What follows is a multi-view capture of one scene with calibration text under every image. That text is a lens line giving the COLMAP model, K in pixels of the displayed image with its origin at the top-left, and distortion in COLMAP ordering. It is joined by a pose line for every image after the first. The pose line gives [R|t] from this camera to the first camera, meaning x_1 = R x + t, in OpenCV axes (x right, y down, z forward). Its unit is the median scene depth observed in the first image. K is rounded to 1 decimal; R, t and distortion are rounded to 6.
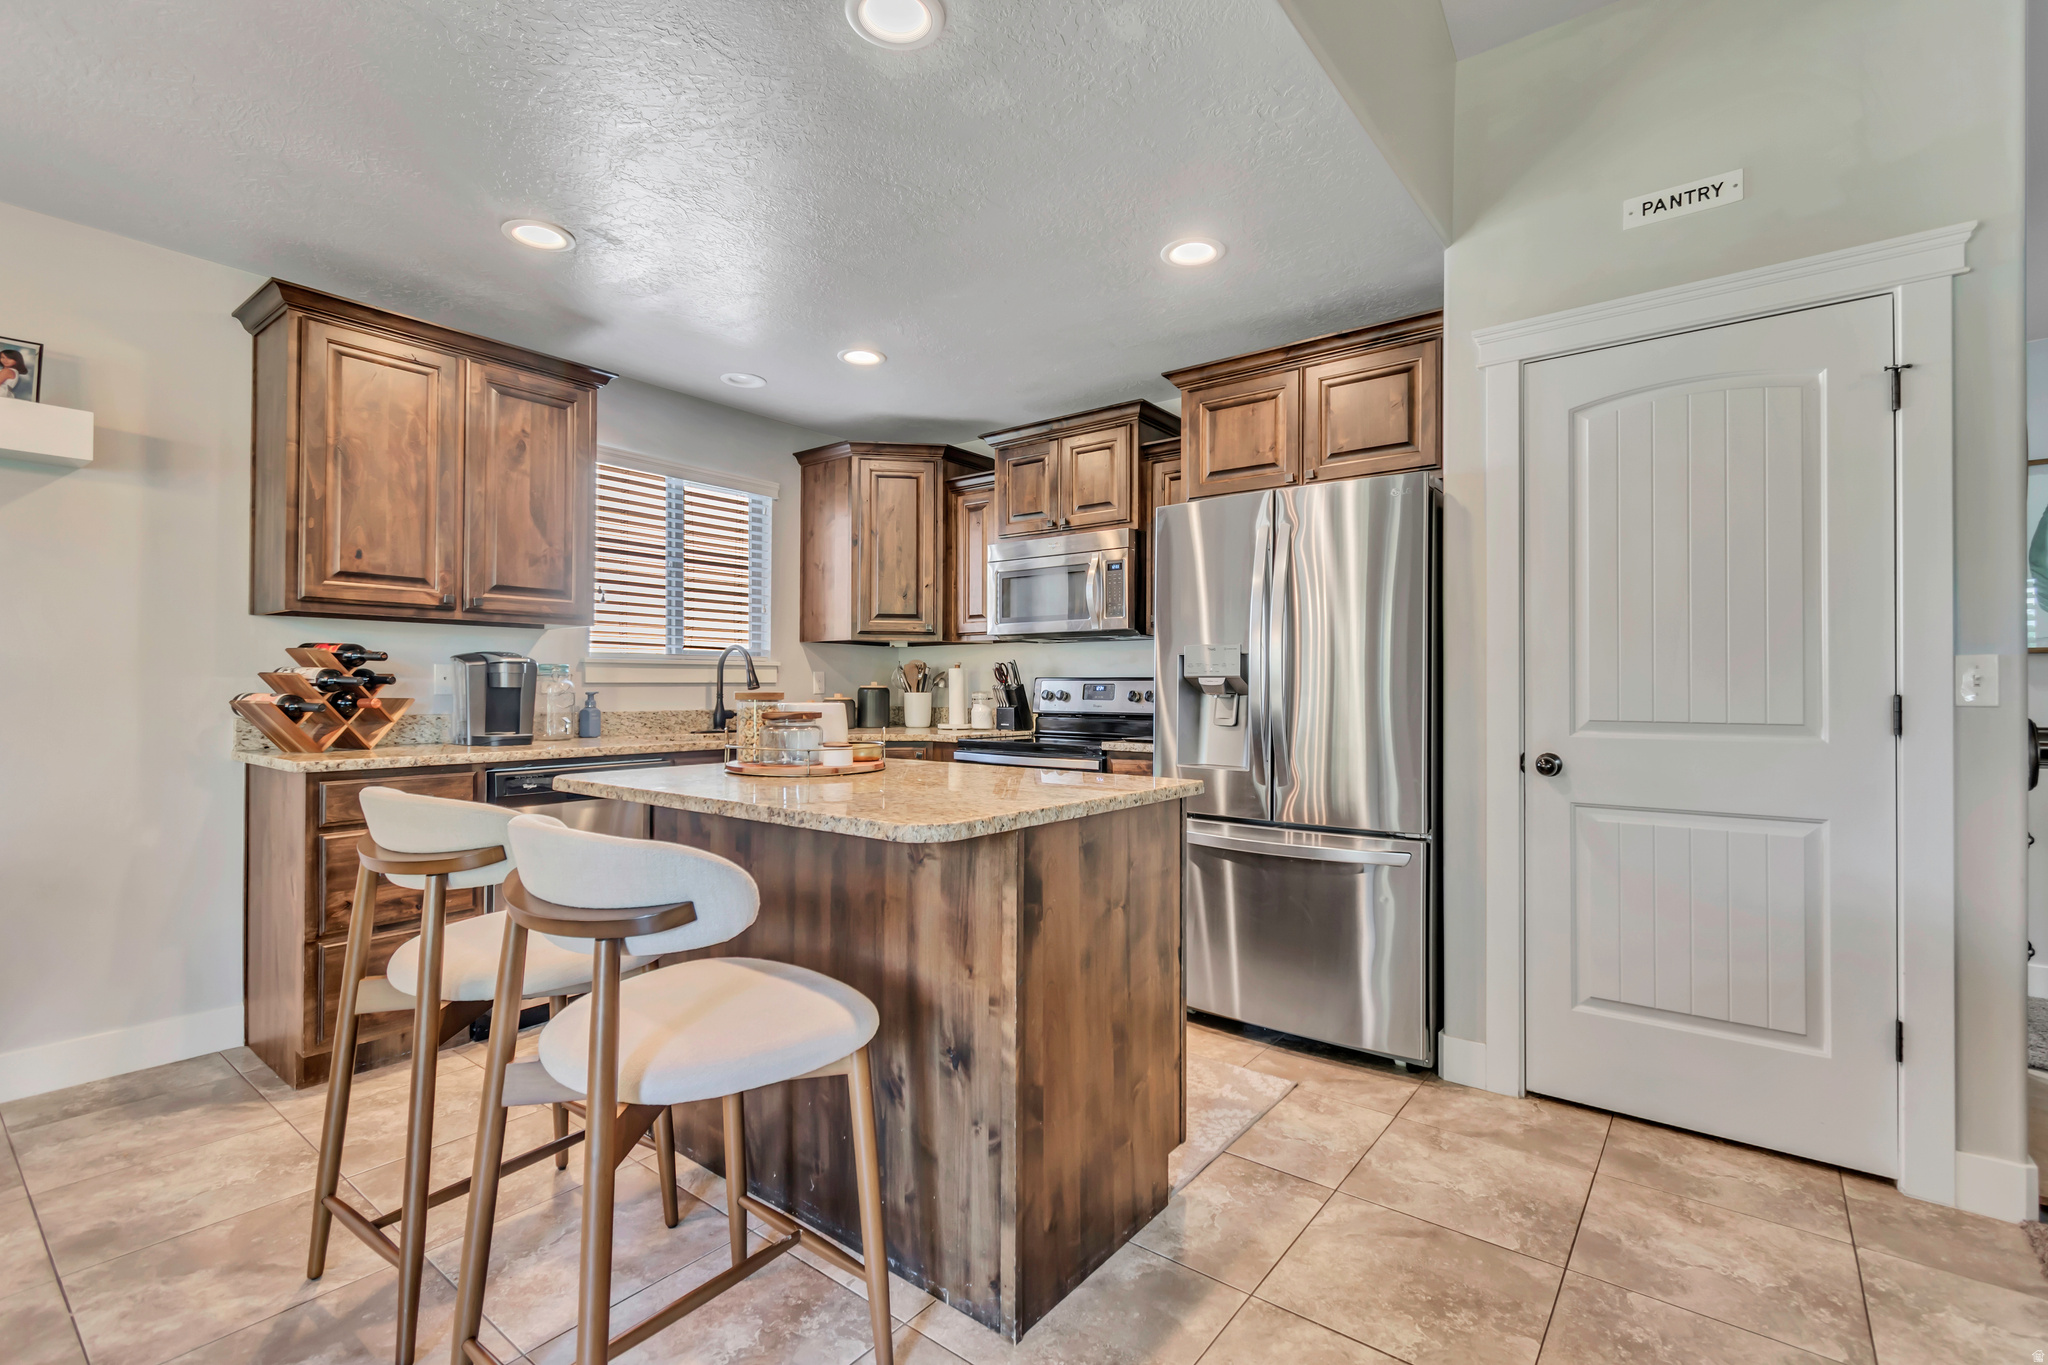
lens RADIAL K [[914.5, 0, 1037.2], [0, 914.5, 679.4], [0, 0, 1]] dist [0.003084, -0.002070]
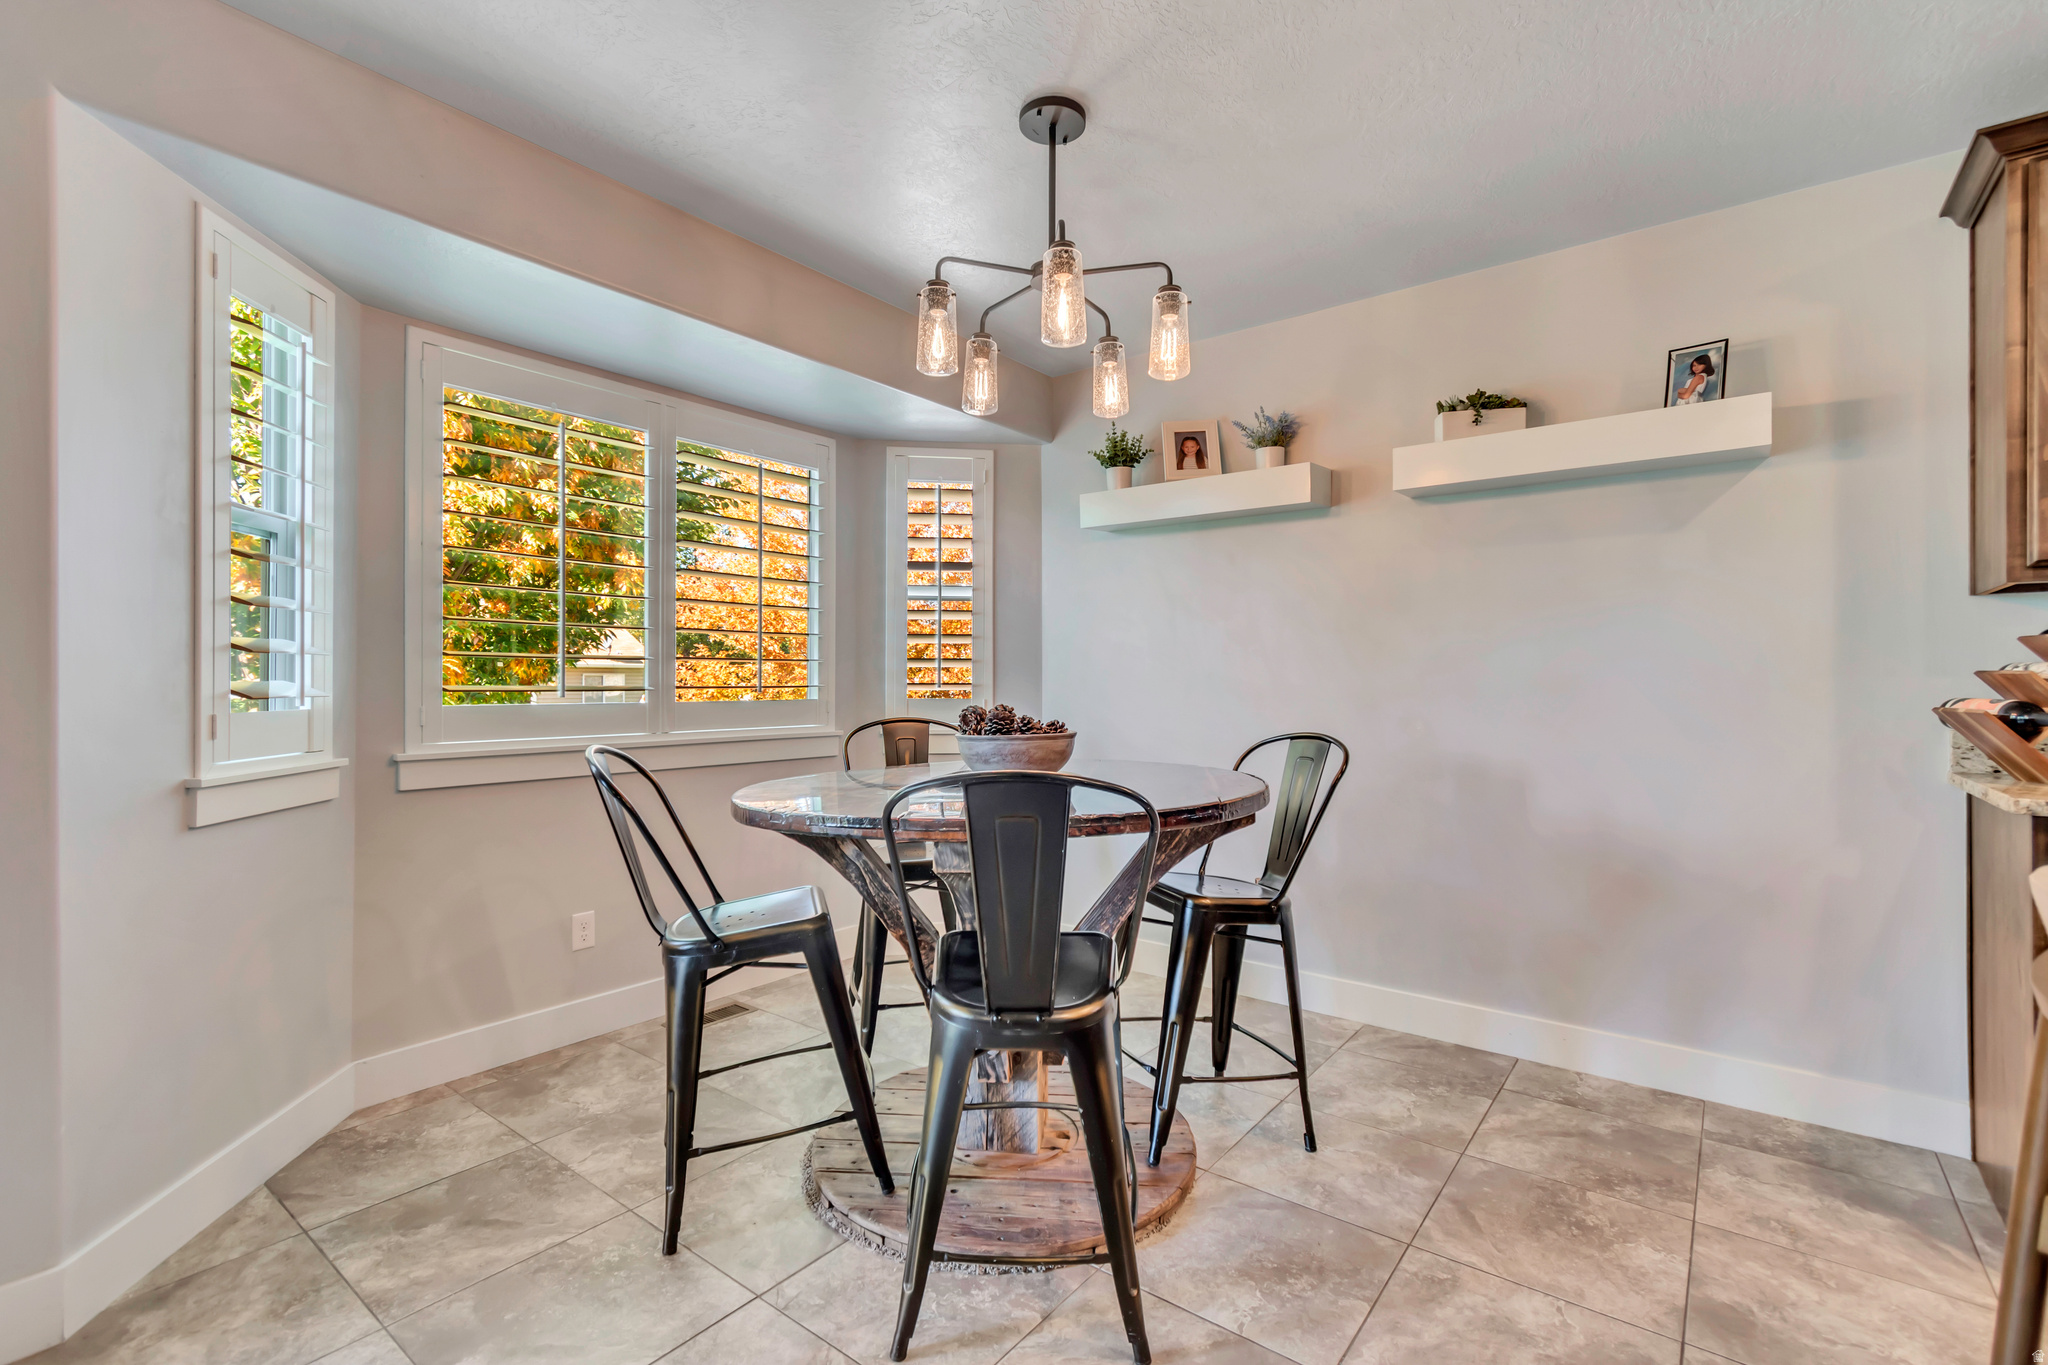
lens RADIAL K [[914.5, 0, 1027.2], [0, 914.5, 680.7], [0, 0, 1]] dist [0.003084, -0.002070]
pose [[-0.005853, -0.008761, -0.999944, -0.094722], [0.006785, 0.999938, -0.008801, 0.001527], [0.999960, -0.006836, -0.005793, 0.220254]]
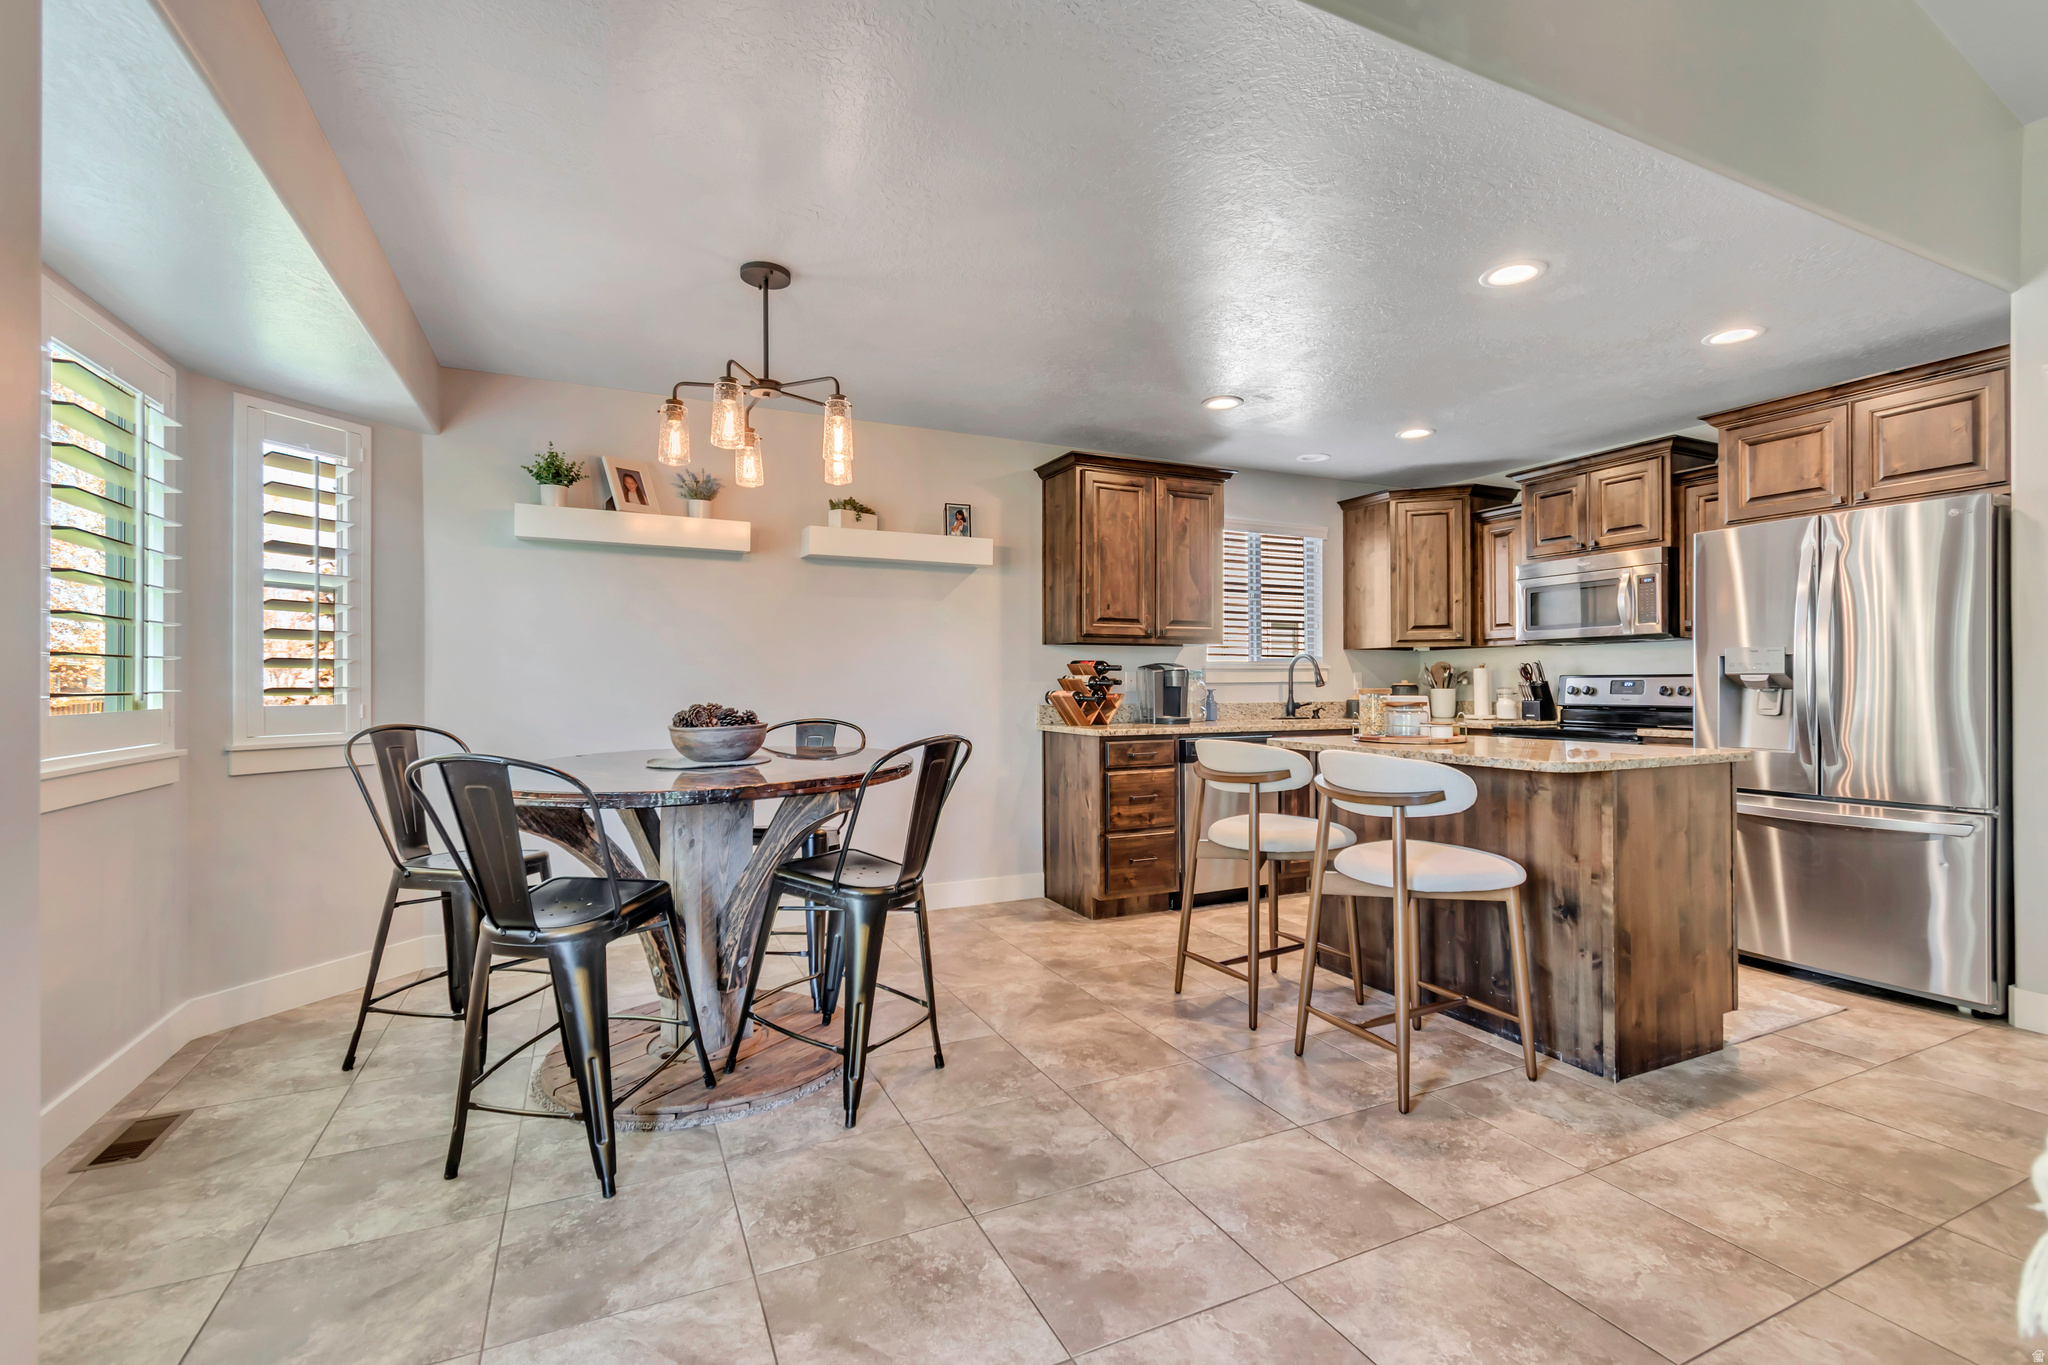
lens RADIAL K [[914.5, 0, 1022.0], [0, 914.5, 680.1], [0, 0, 1]] dist [0.003084, -0.002070]
pose [[0.888560, -0.009210, -0.458669, -0.117493], [0.010863, 0.999941, 0.000966, -0.006916], [0.458633, -0.005841, 0.888607, -0.531922]]
